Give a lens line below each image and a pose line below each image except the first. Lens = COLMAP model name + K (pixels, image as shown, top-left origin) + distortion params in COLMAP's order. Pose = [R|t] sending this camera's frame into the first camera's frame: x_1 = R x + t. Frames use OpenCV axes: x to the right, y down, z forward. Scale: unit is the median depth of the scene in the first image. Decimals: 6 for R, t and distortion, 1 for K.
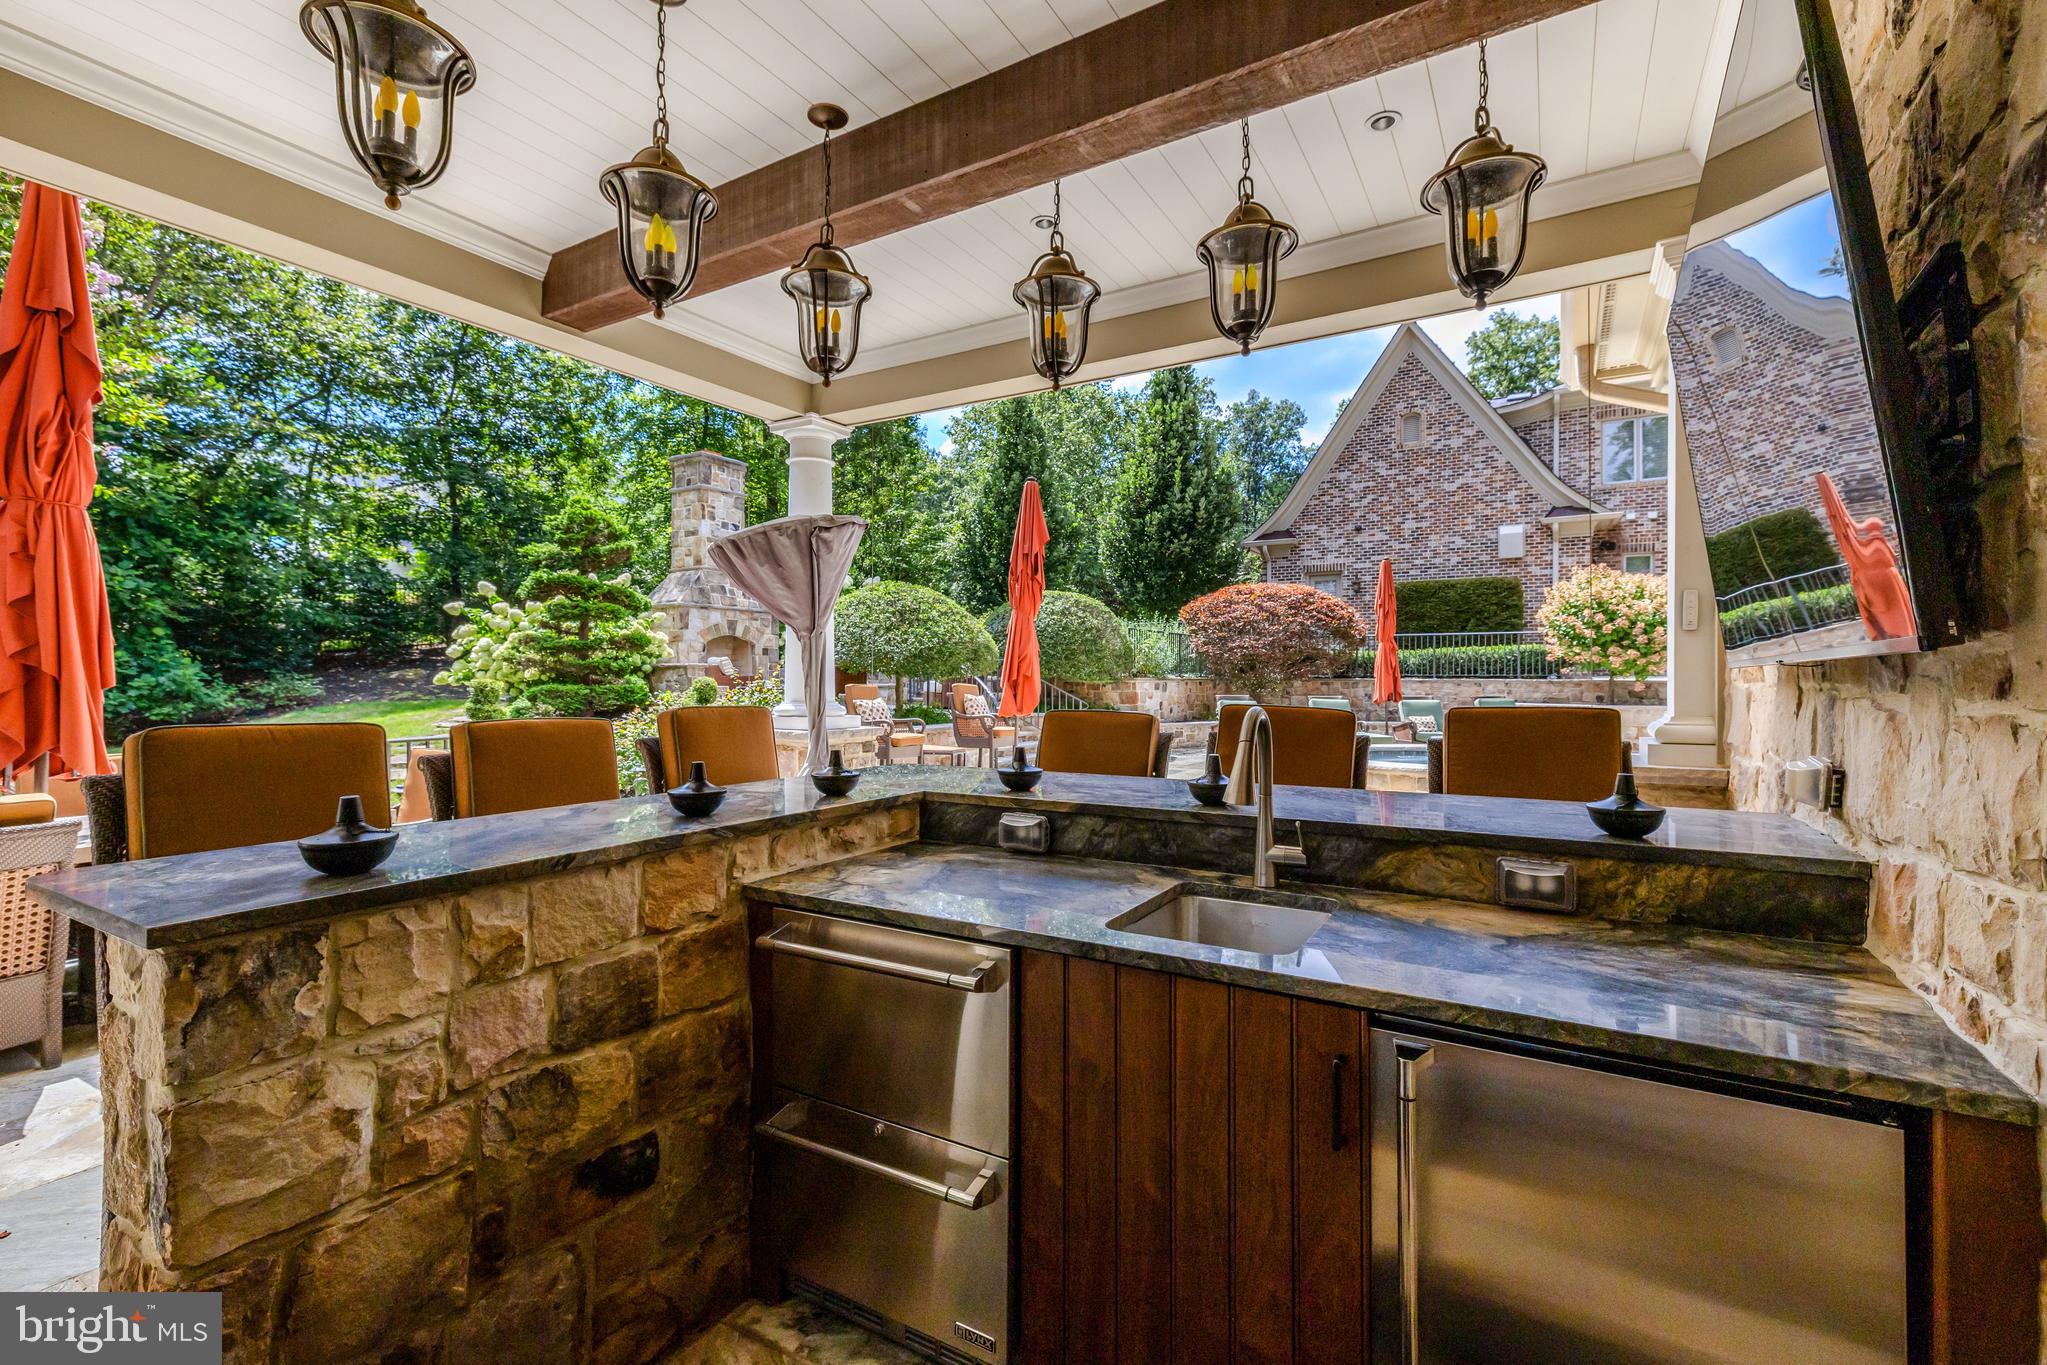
lens RADIAL K [[869.9, 0, 1052.6], [0, 869.9, 675.4], [0, 0, 1]] dist [0.000289, -0.000517]
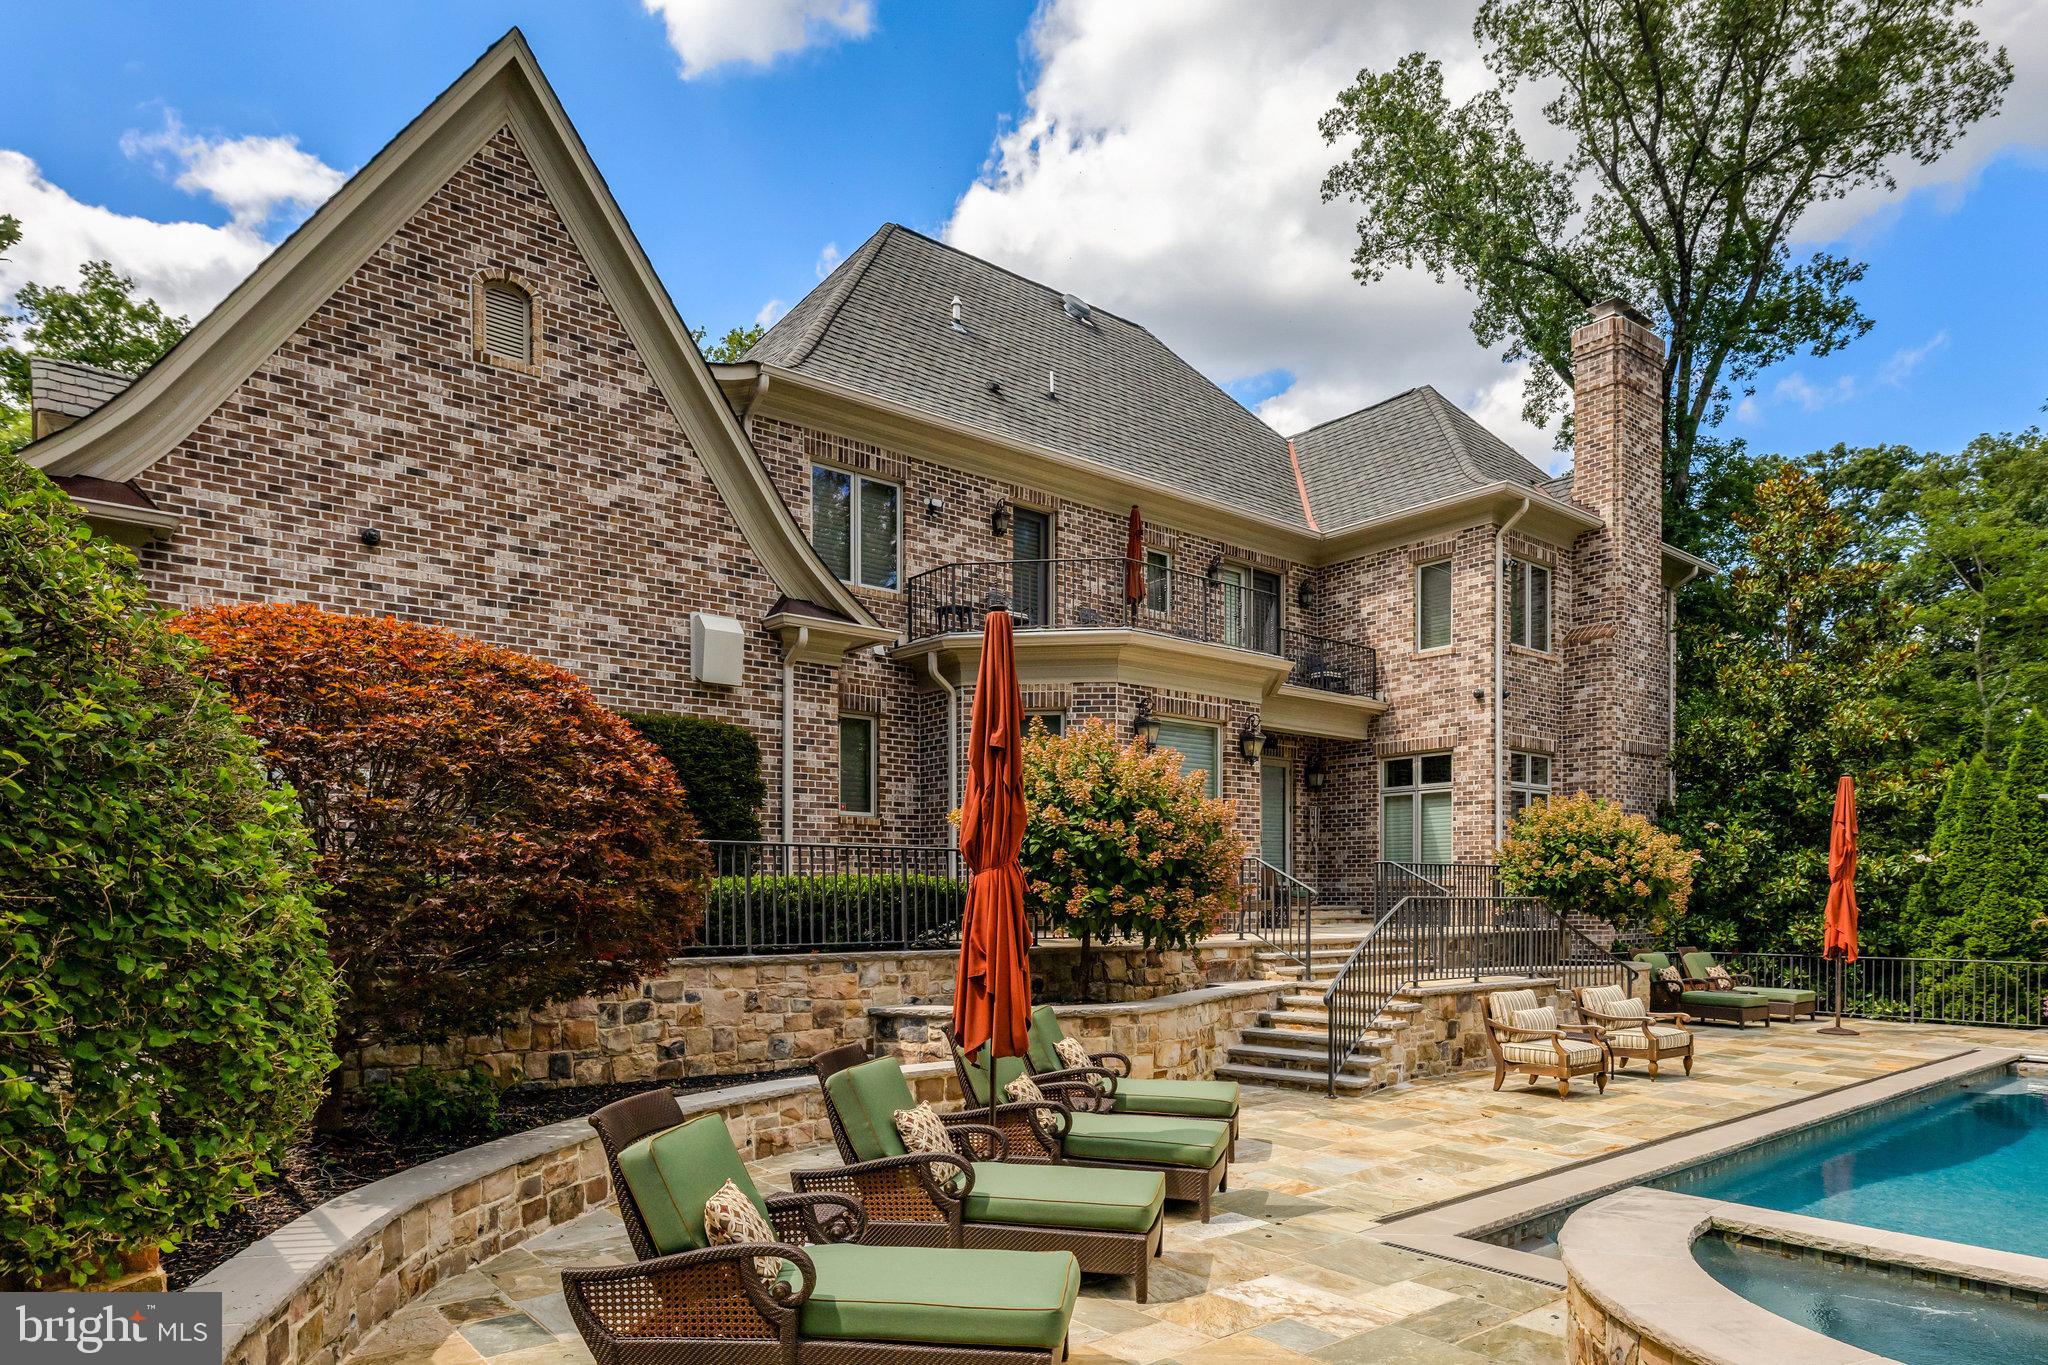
lens RADIAL K [[1191.2, 0, 1000.6], [0, 1191.2, 922.6], [0, 0, 1]] dist [-0.008912, 0.001136]
pose [[0.374439, -0.018519, 0.927066, -0.015576], [-0.000849, 0.999793, 0.020315, -0.019024], [-0.927251, -0.008393, 0.374346, 0.607485]]
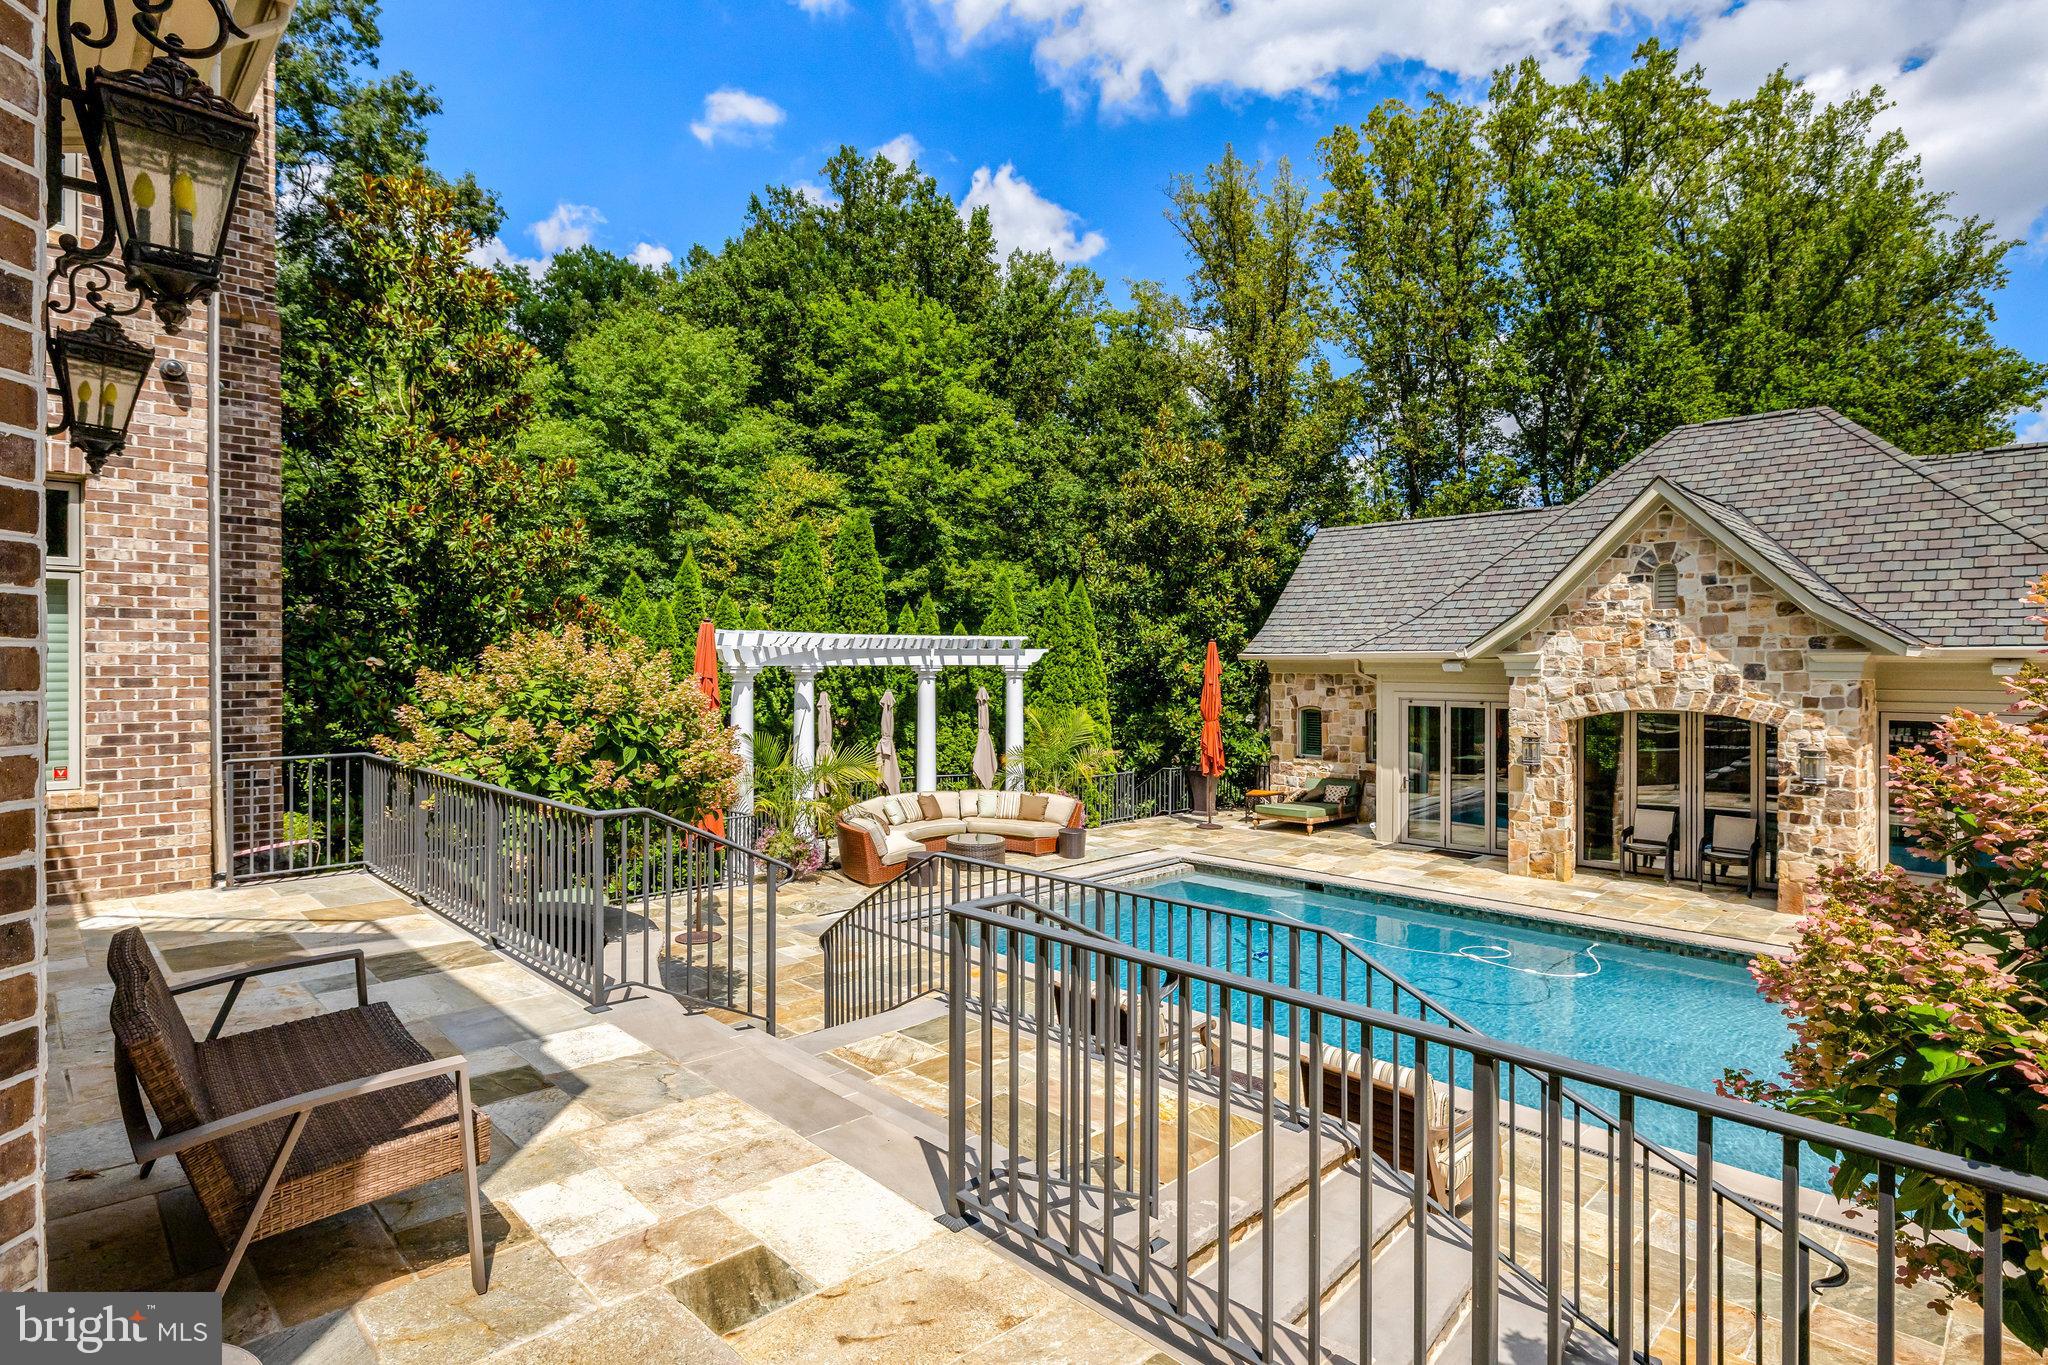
lens RADIAL K [[1038.3, 0, 1005.9], [0, 1038.3, 672.4], [0, 0, 1]] dist [-0.001718, -0.000568]
pose [[-0.961844, -0.003154, 0.273579, 0.608066], [-0.001355, 0.999976, 0.006766, -0.076850], [-0.273594, 0.006137, -0.961826, 0.876324]]
